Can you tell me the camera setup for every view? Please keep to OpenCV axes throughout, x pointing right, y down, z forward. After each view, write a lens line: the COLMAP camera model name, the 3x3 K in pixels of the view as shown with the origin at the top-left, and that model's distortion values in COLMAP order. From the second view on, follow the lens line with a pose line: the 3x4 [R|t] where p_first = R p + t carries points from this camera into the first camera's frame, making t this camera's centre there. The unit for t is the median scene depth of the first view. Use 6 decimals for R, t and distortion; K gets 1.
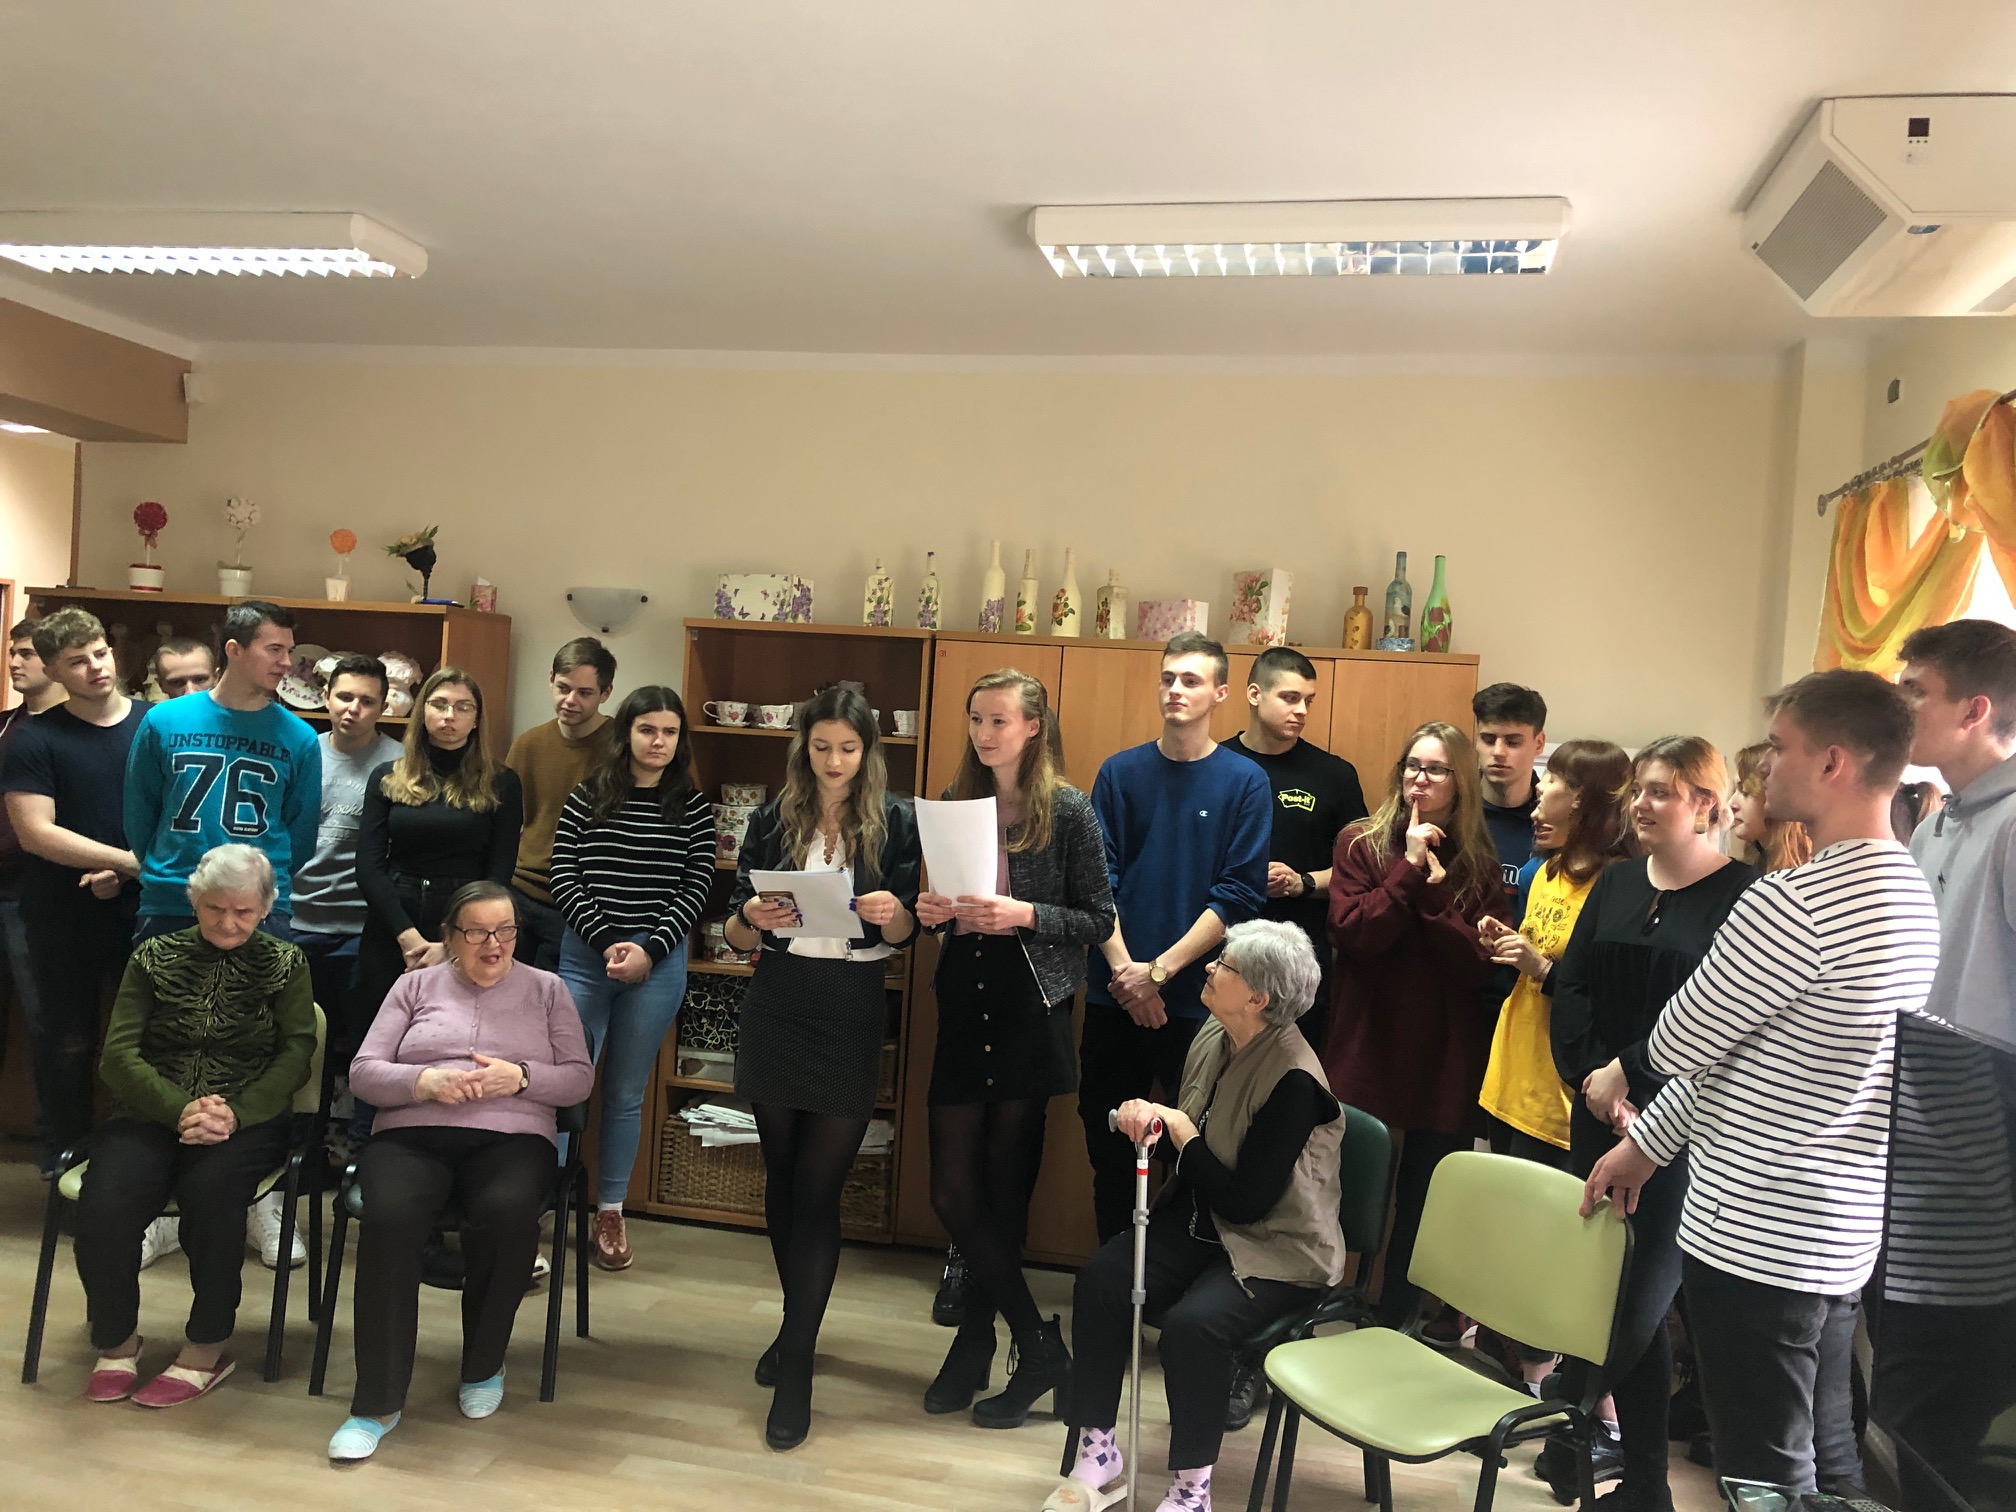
lens RADIAL K [[1653.8, 0, 1045.7], [0, 1653.8, 752.5], [0, 0, 1]] dist [0.004661, 0.000213]
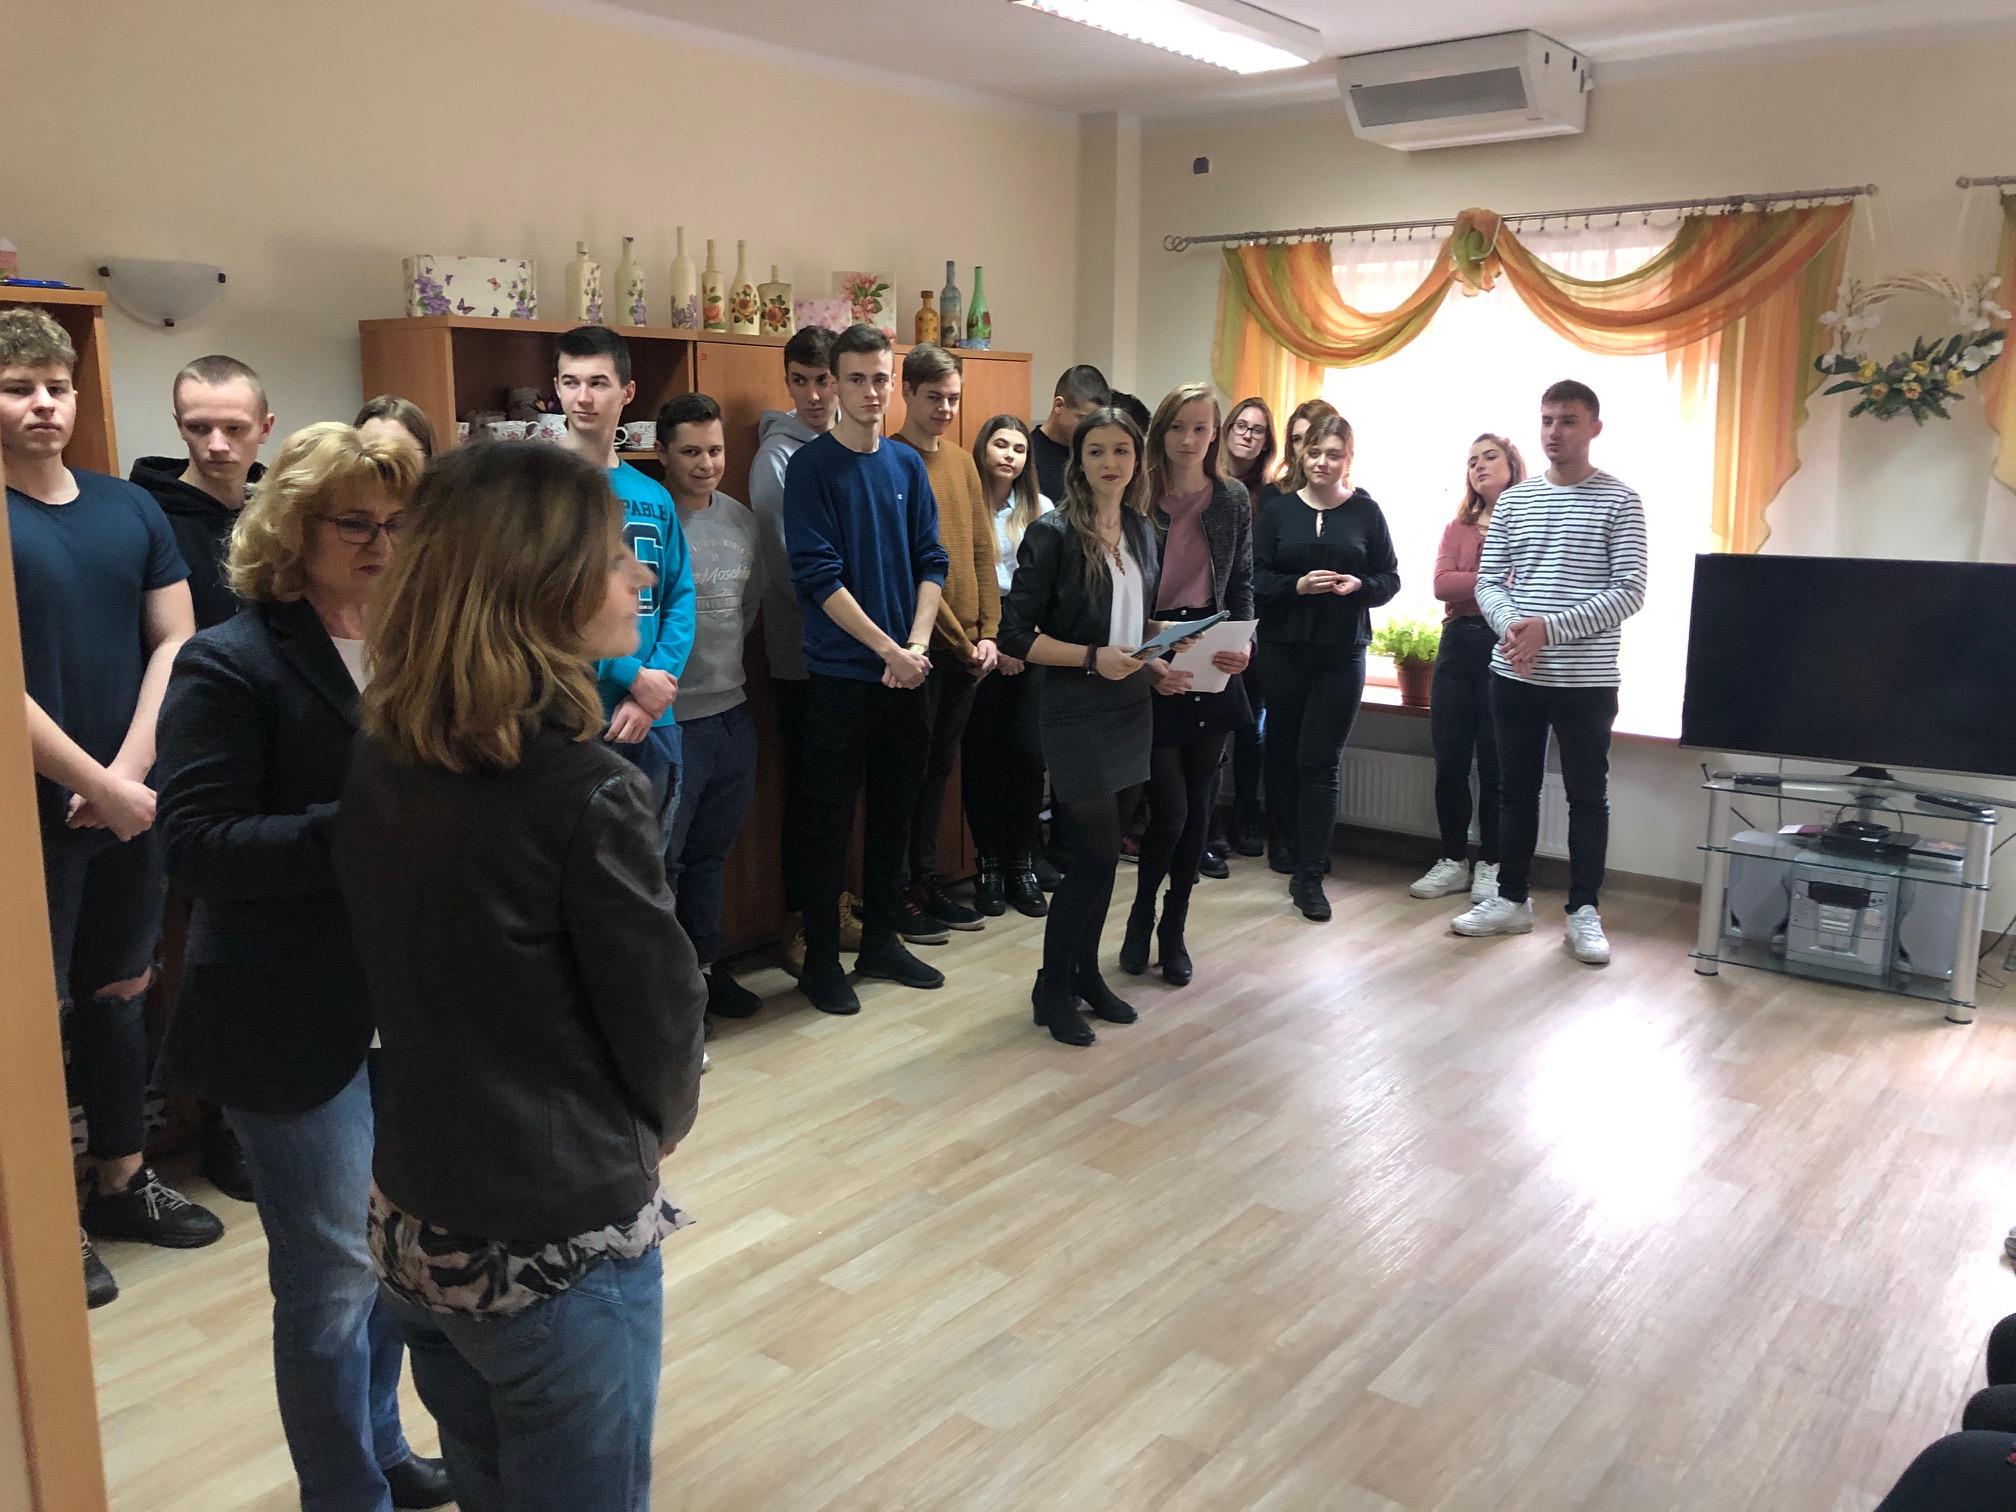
lens RADIAL K [[1653.8, 0, 989.0], [0, 1653.8, 761.7], [0, 0, 1]] dist [0.004661, 0.000213]
pose [[0.439014, -0.233404, 0.867634, -0.859253], [0.035043, 0.969382, 0.243044, -0.059563], [-0.897796, -0.076296, 0.433752, 0.430342]]
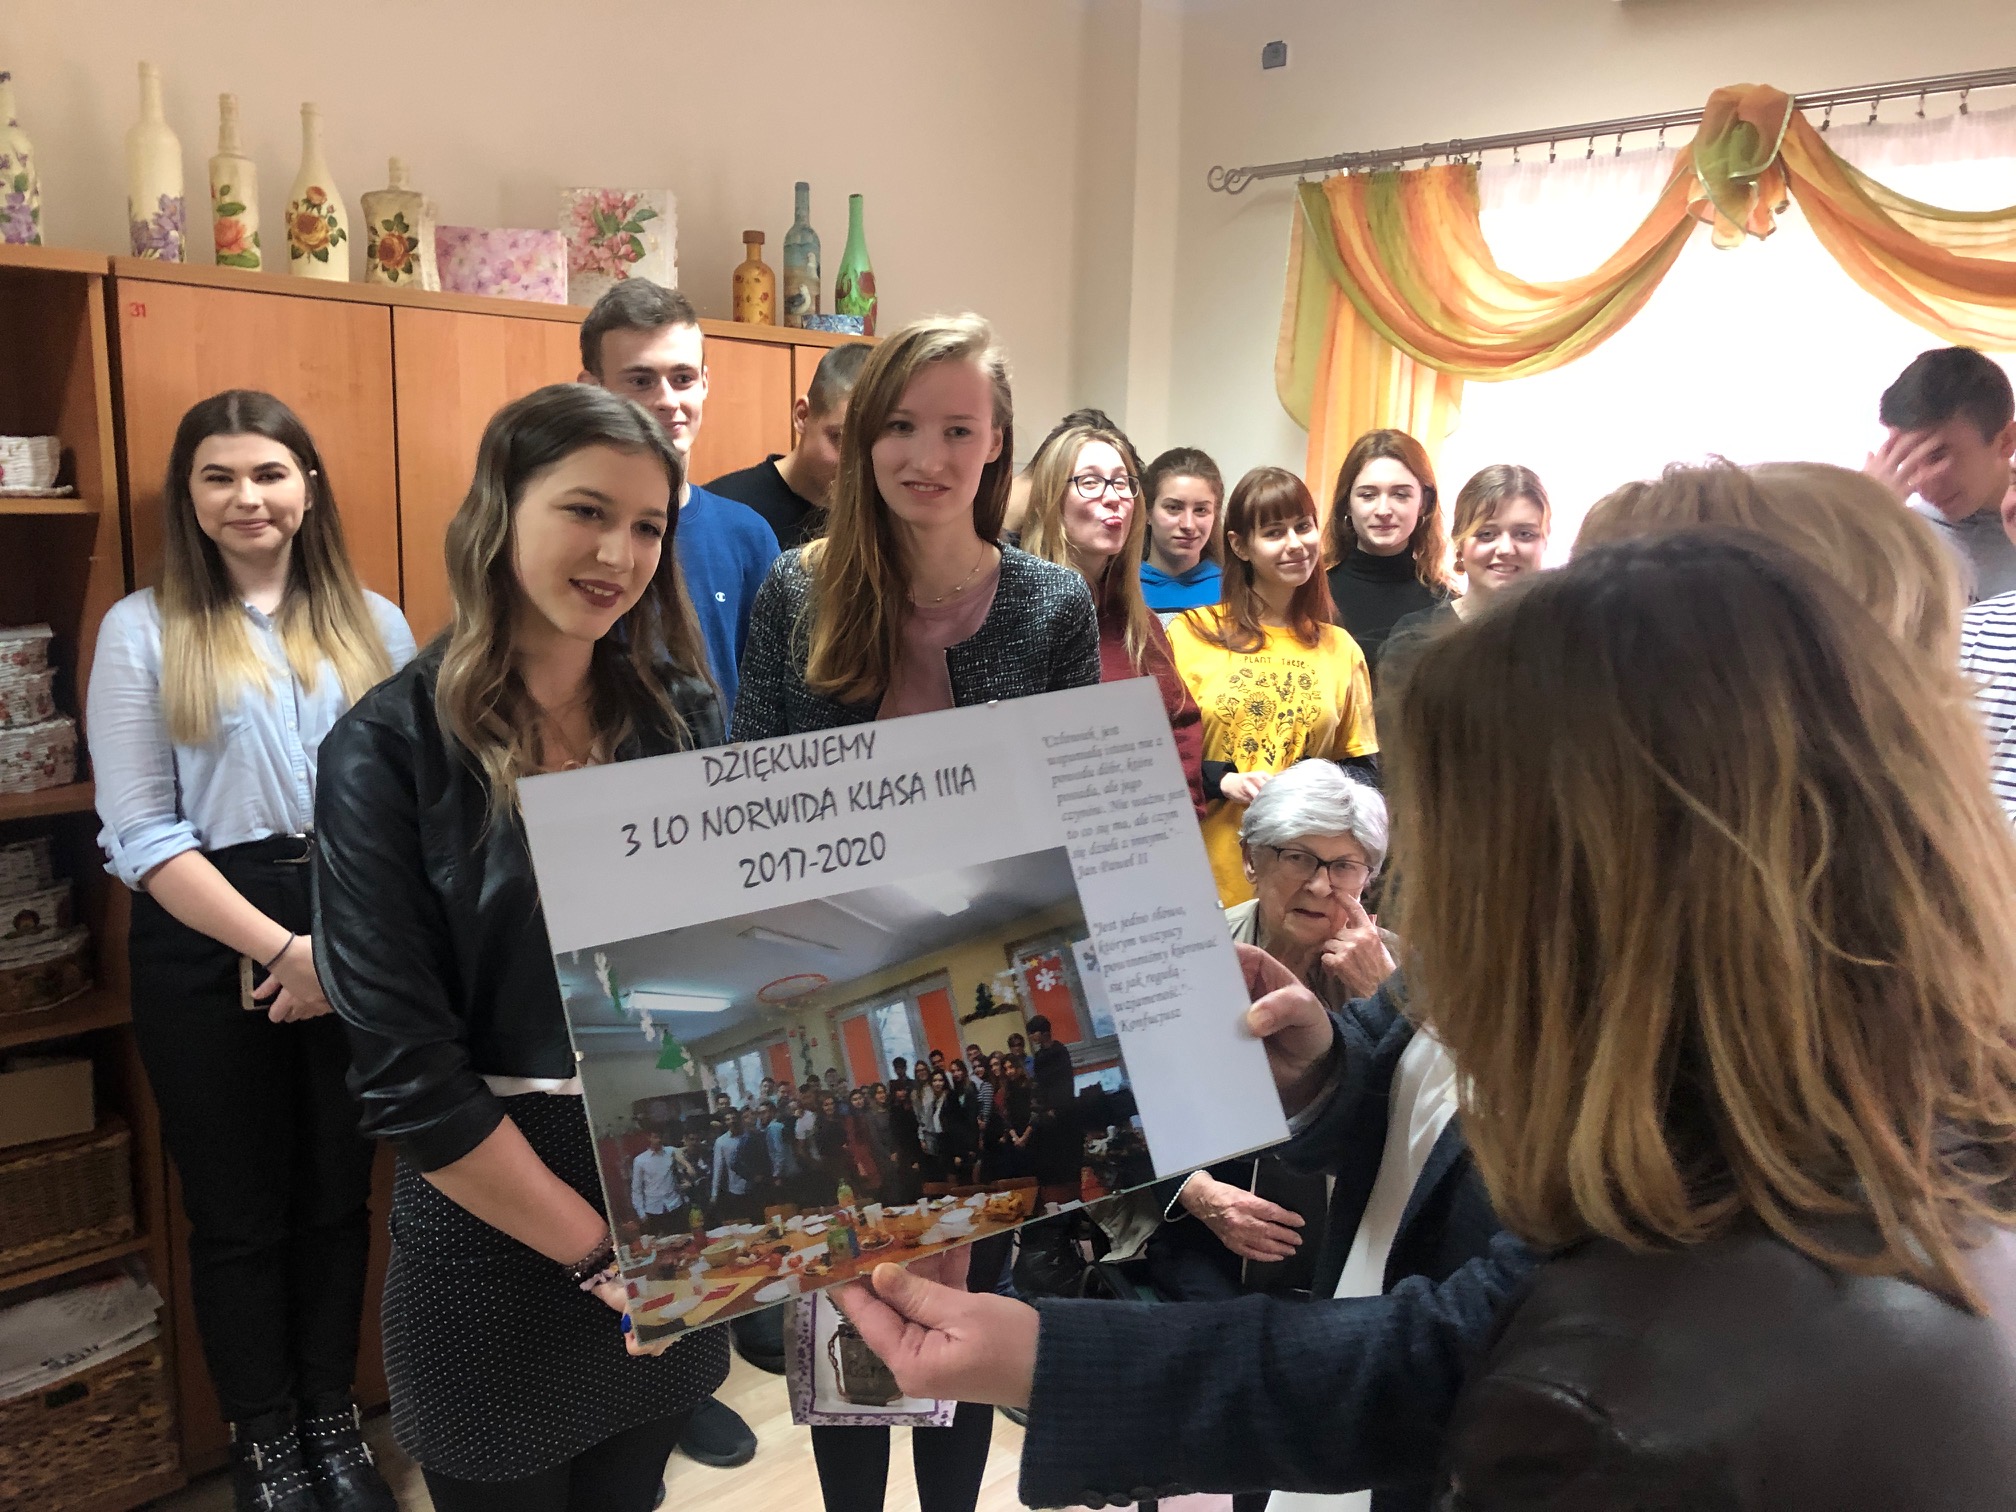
lens RADIAL K [[1653.8, 0, 1027.9], [0, 1653.8, 760.3], [0, 0, 1]] dist [0.004661, 0.000213]
pose [[0.528510, -0.187539, 0.827953, -0.339940], [0.018718, 0.977631, 0.209494, -0.028841], [-0.848721, -0.095222, 0.520198, 0.532900]]
